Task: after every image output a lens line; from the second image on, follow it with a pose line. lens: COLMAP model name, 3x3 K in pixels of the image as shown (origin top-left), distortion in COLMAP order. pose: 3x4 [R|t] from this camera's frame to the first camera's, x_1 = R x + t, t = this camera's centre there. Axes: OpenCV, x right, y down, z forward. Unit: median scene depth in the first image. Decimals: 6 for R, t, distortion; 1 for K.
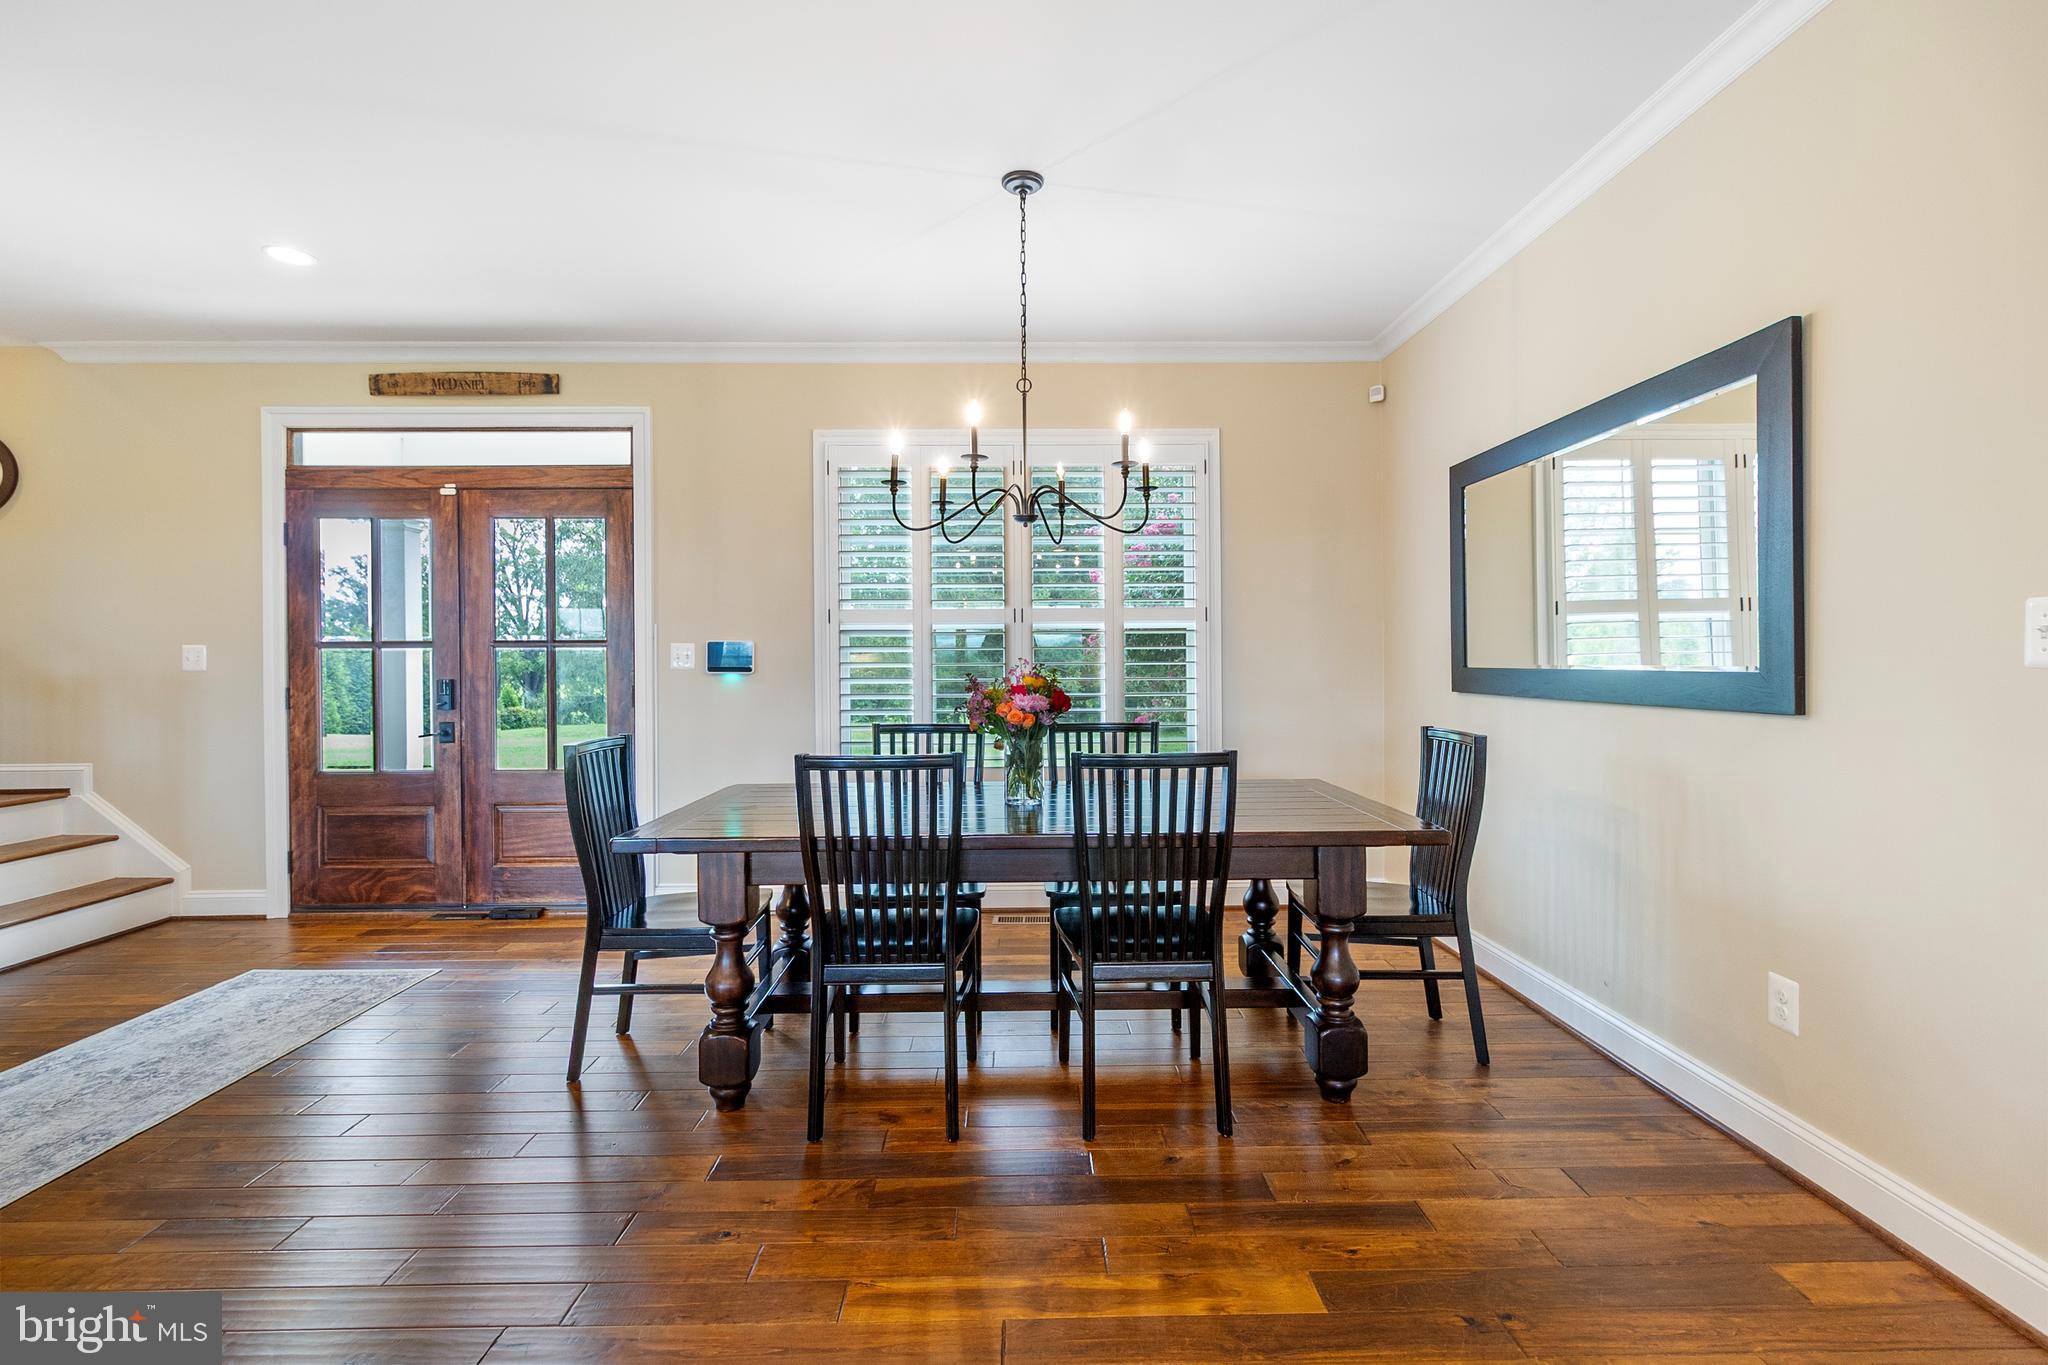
lens RADIAL K [[943.9, 0, 1025.1], [0, 943.9, 672.3], [0, 0, 1]] dist [-0.001228, 0.000905]
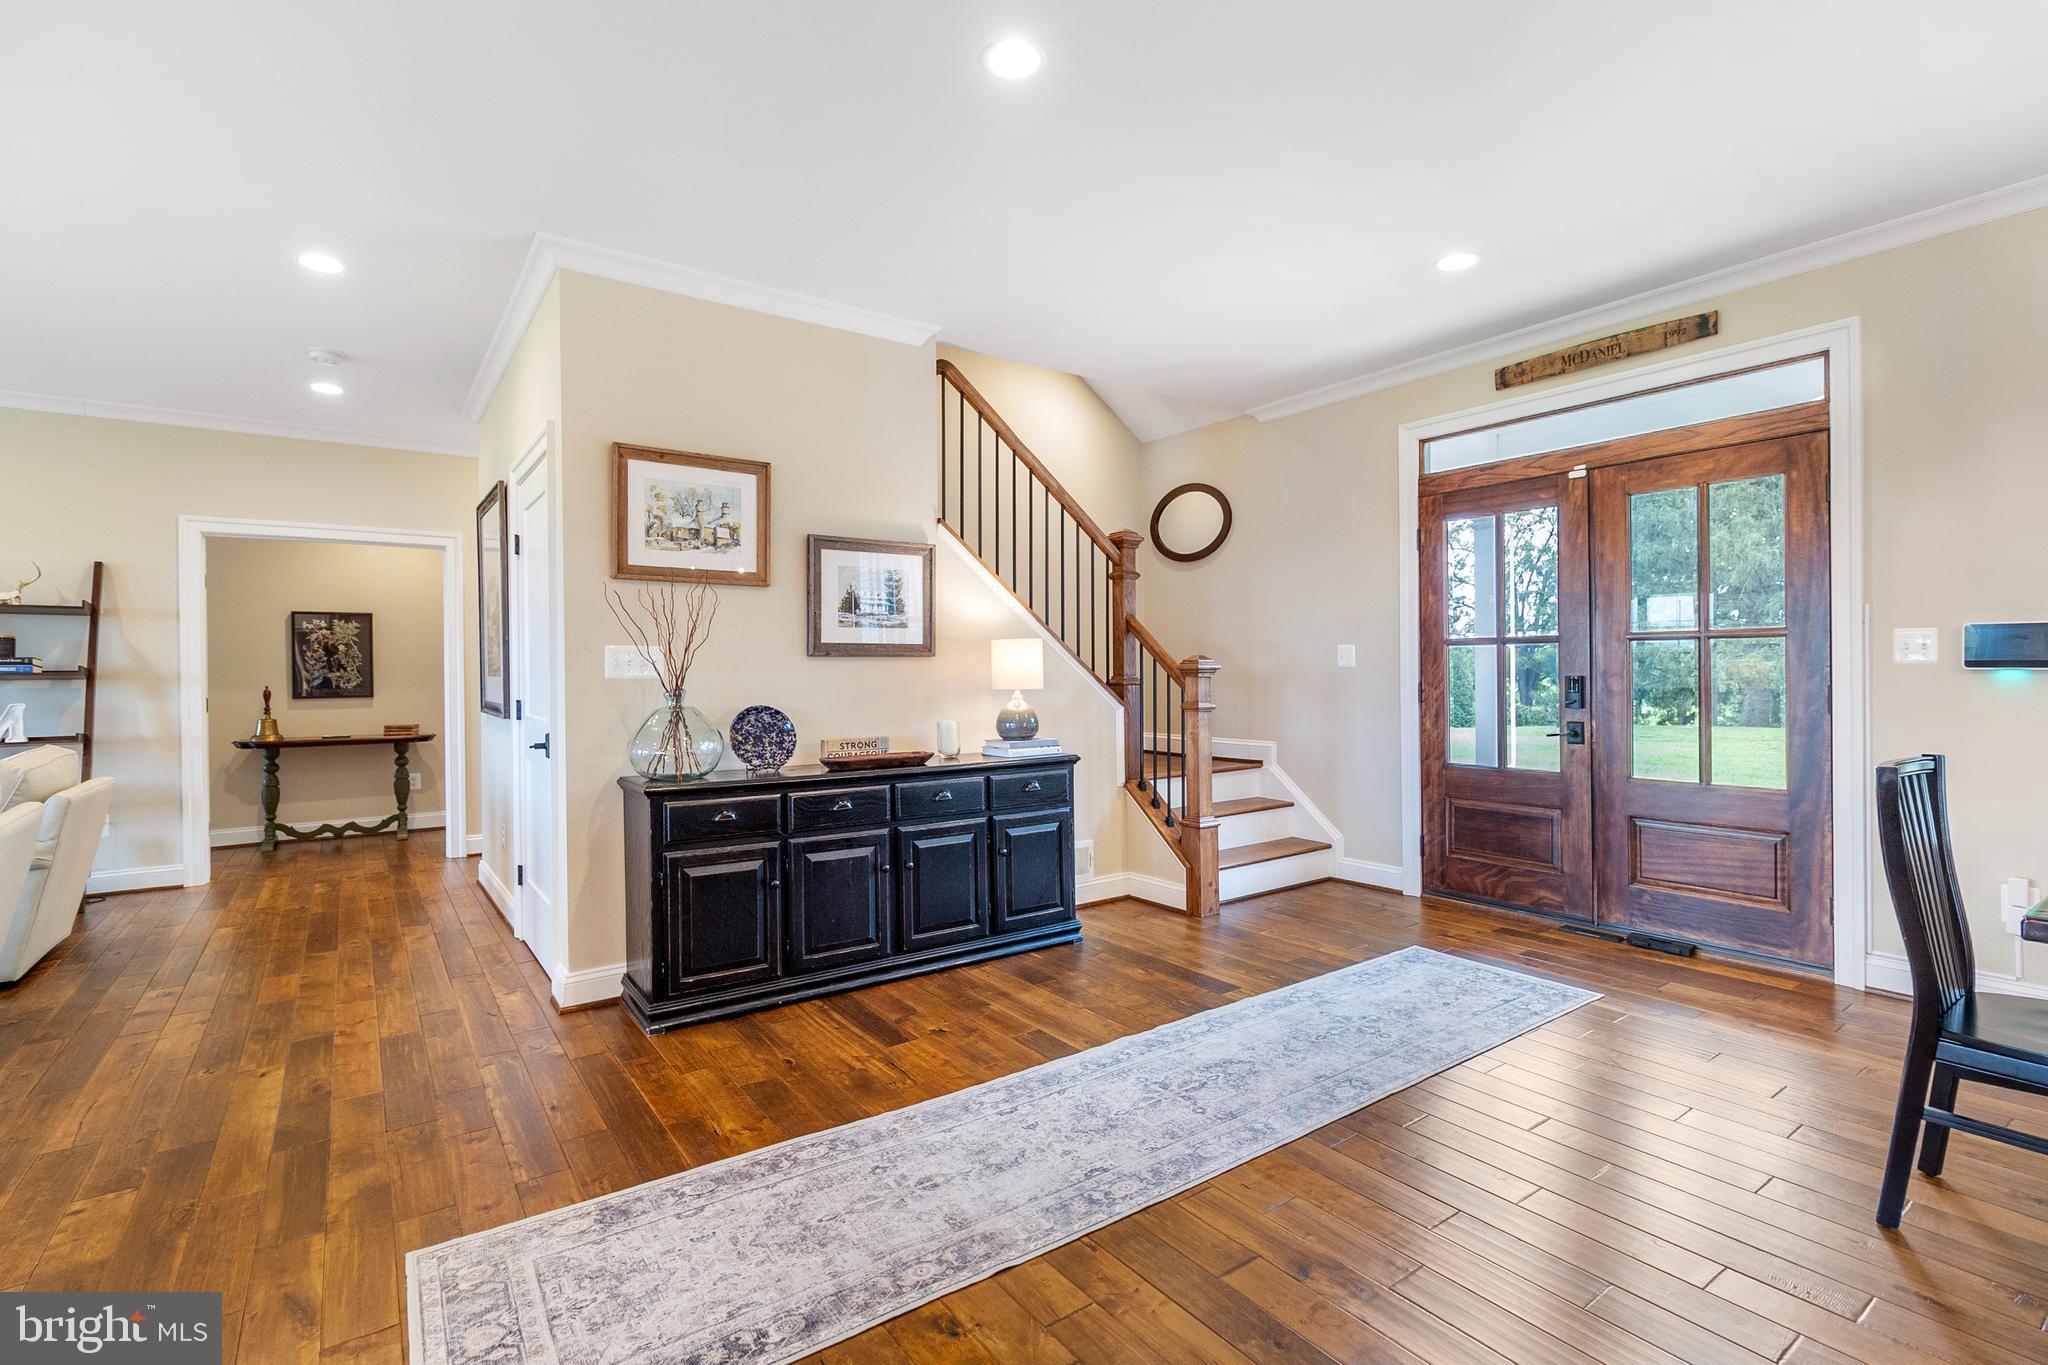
lens RADIAL K [[943.9, 0, 1024.0], [0, 943.9, 677.5], [0, 0, 1]] dist [-0.001228, 0.000905]
pose [[0.565590, 0.007924, -0.824649, -0.152444], [-0.000347, 0.999956, 0.009371, 0.000437], [0.824687, -0.005014, 0.565567, 0.022931]]
